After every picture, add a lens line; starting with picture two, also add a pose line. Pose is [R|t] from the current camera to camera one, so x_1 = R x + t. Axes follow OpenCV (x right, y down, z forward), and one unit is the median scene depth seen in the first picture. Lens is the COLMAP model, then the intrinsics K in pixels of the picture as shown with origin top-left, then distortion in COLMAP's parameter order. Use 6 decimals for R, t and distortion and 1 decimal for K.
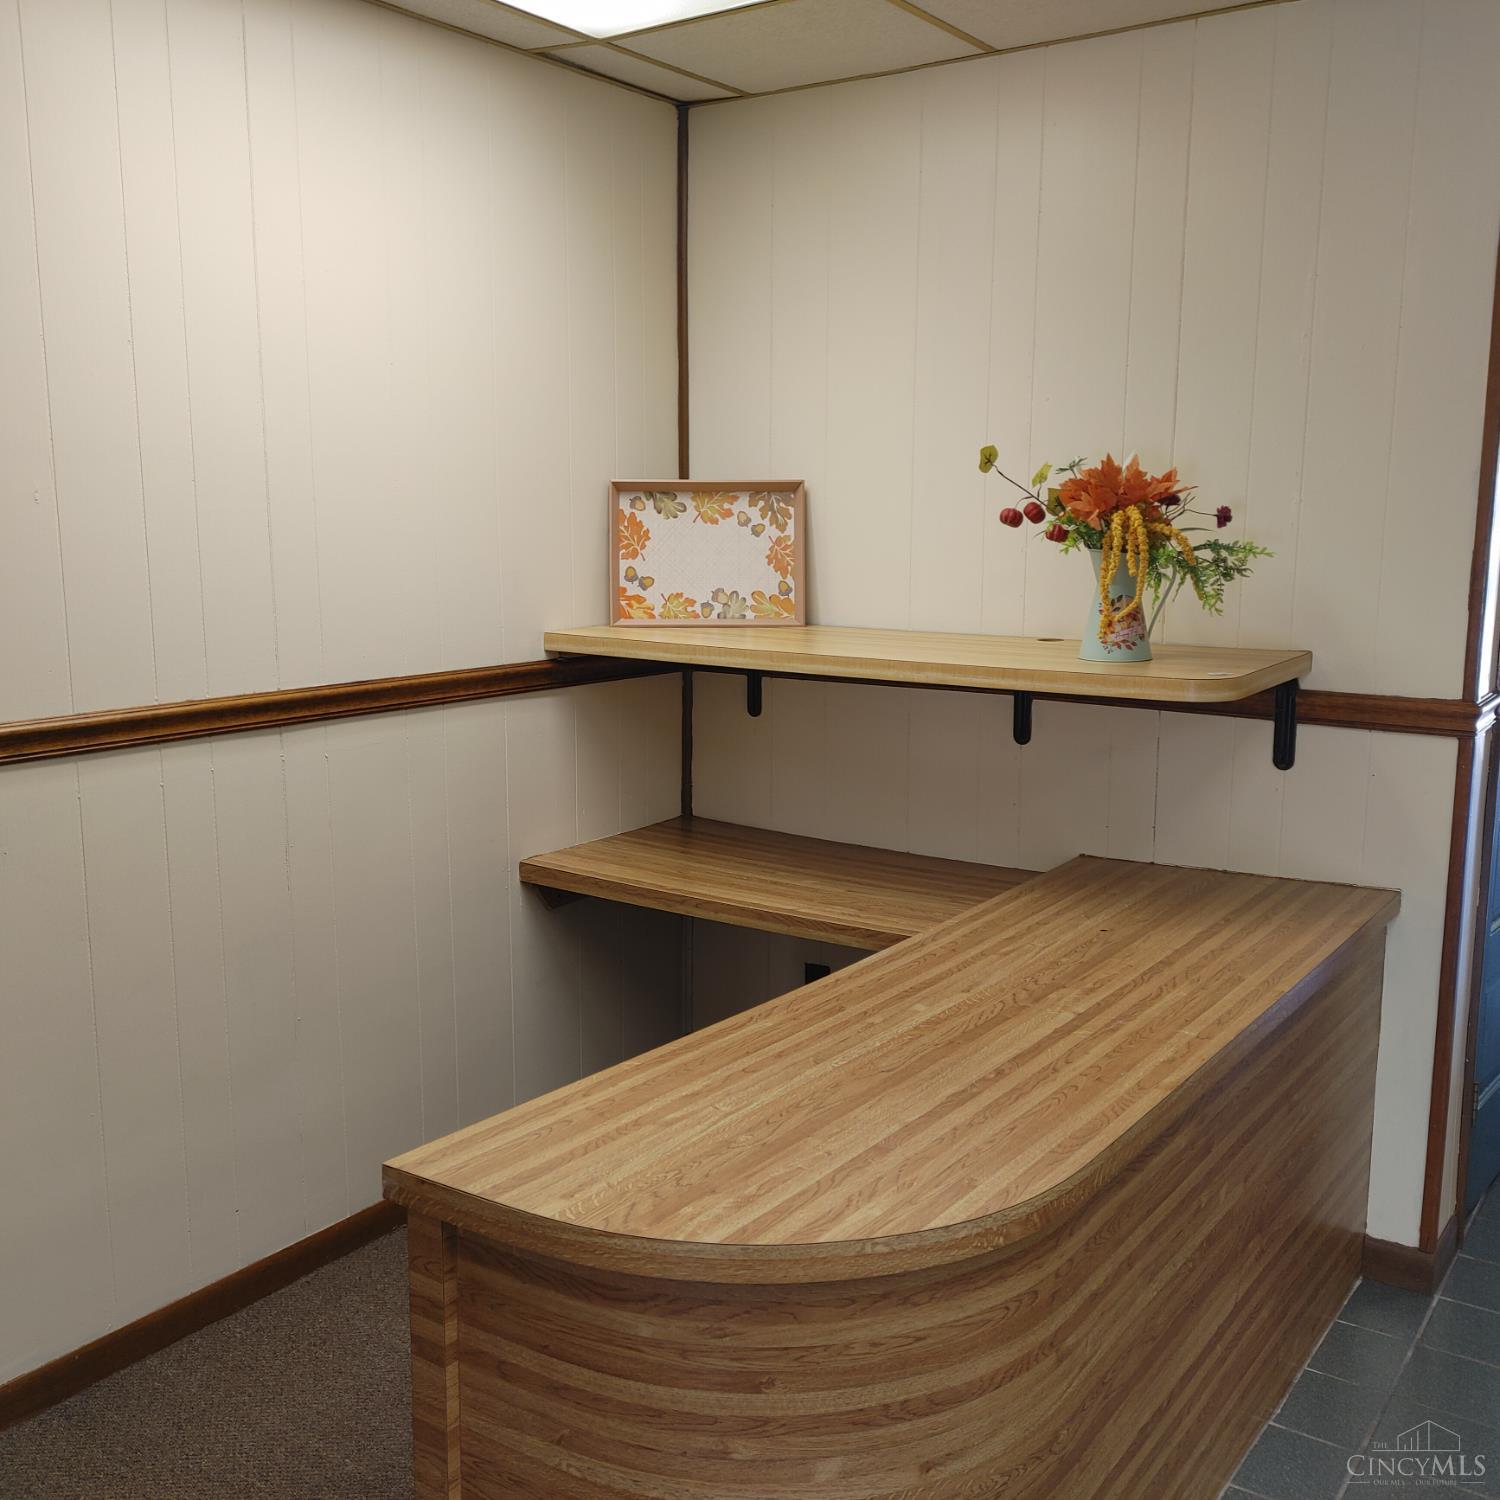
lens RADIAL K [[1543.1, 0, 712.3], [0, 1543.1, 760.5], [0, 0, 1]] dist [0.041995, 0.000000]
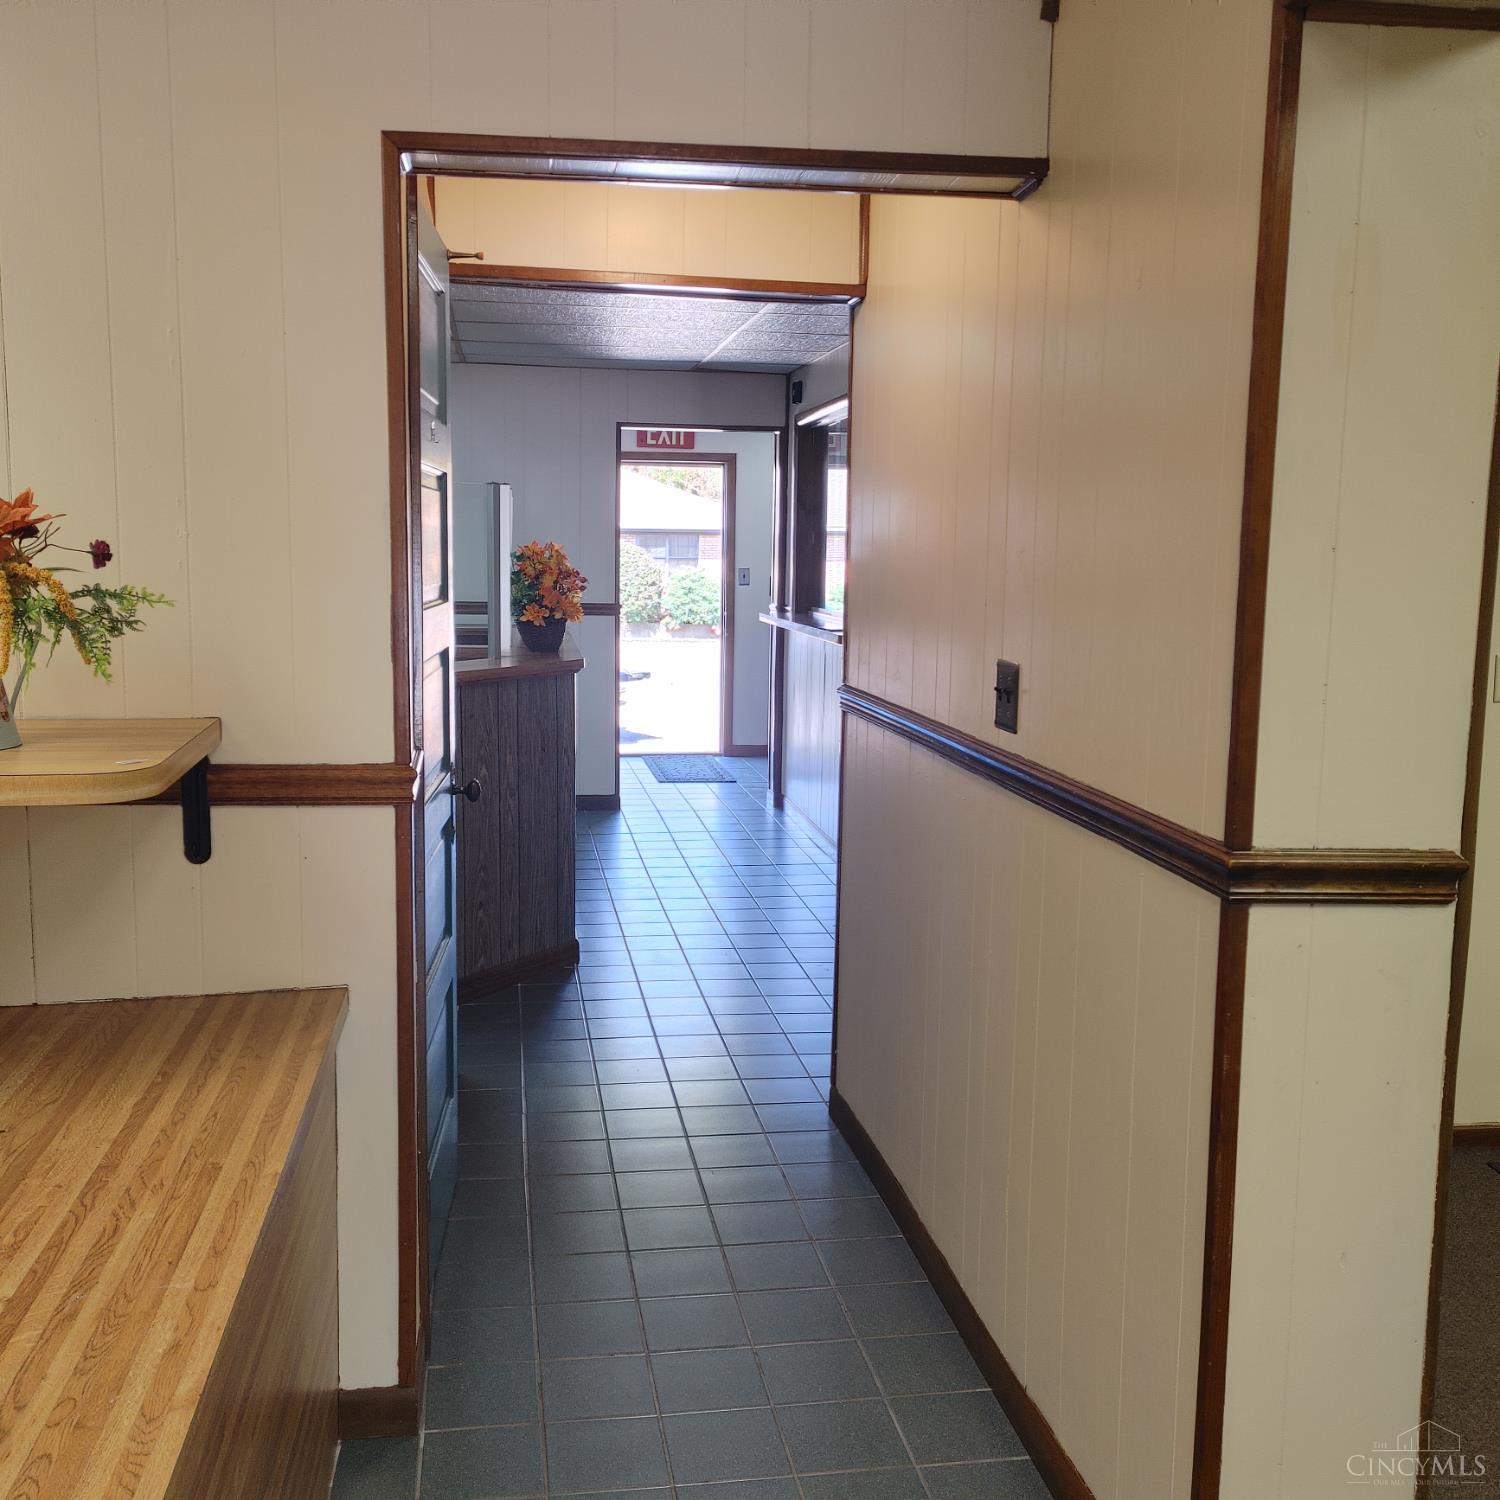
lens RADIAL K [[1543.1, 0, 734.1], [0, 1543.1, 744.8], [0, 0, 1]] dist [0.041995, 0.000000]
pose [[0.713195, -0.085225, 0.695765, 0.008911], [0.098013, 0.994955, 0.021405, -0.049557], [-0.694079, 0.052928, 0.717950, 0.238009]]
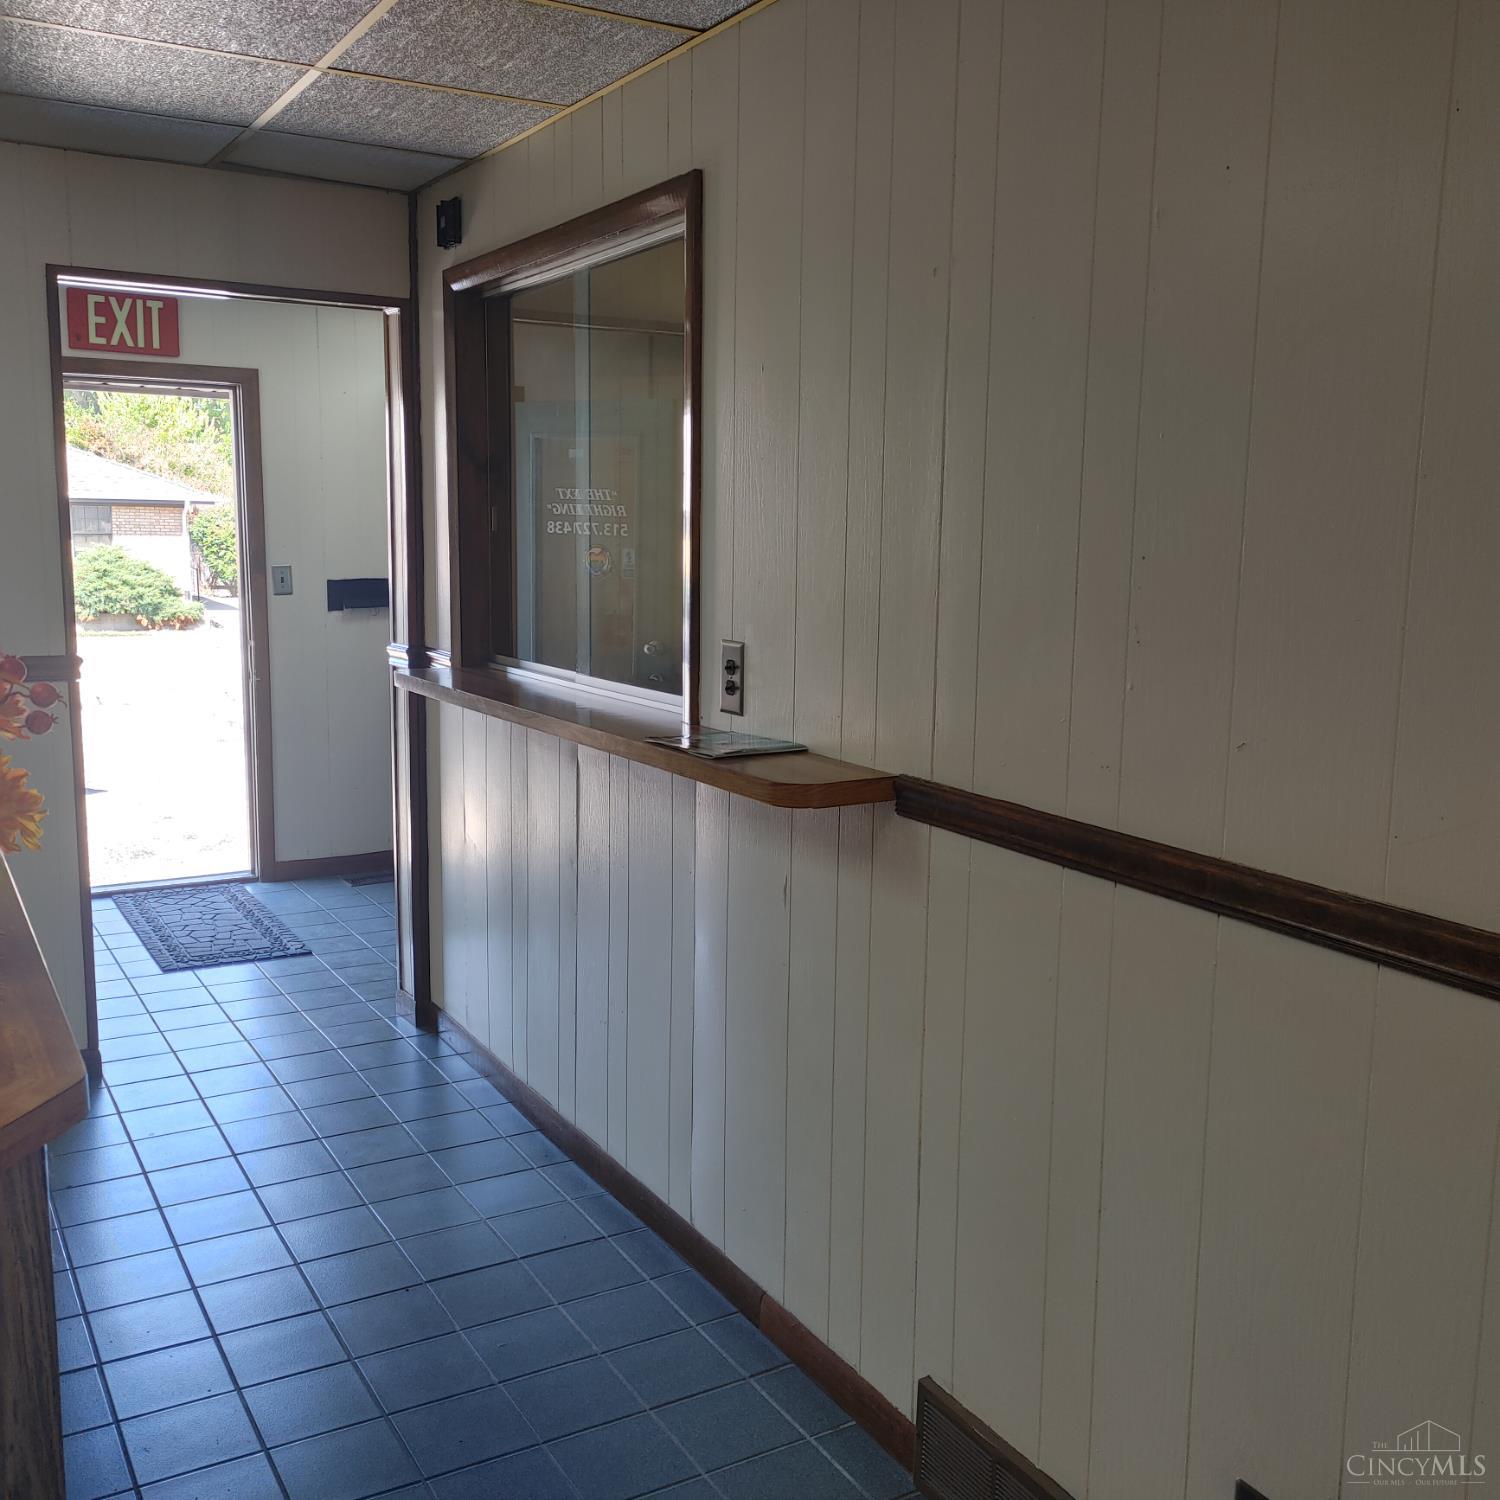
lens RADIAL K [[1543.1, 0, 753.0], [0, 1543.1, 767.9], [0, 0, 1]] dist [0.041995, 0.000000]
pose [[0.408833, -0.139513, 0.901883, 0.493391], [0.127983, 0.987245, 0.094702, -0.148760], [-0.903591, 0.076708, 0.421473, 0.849140]]
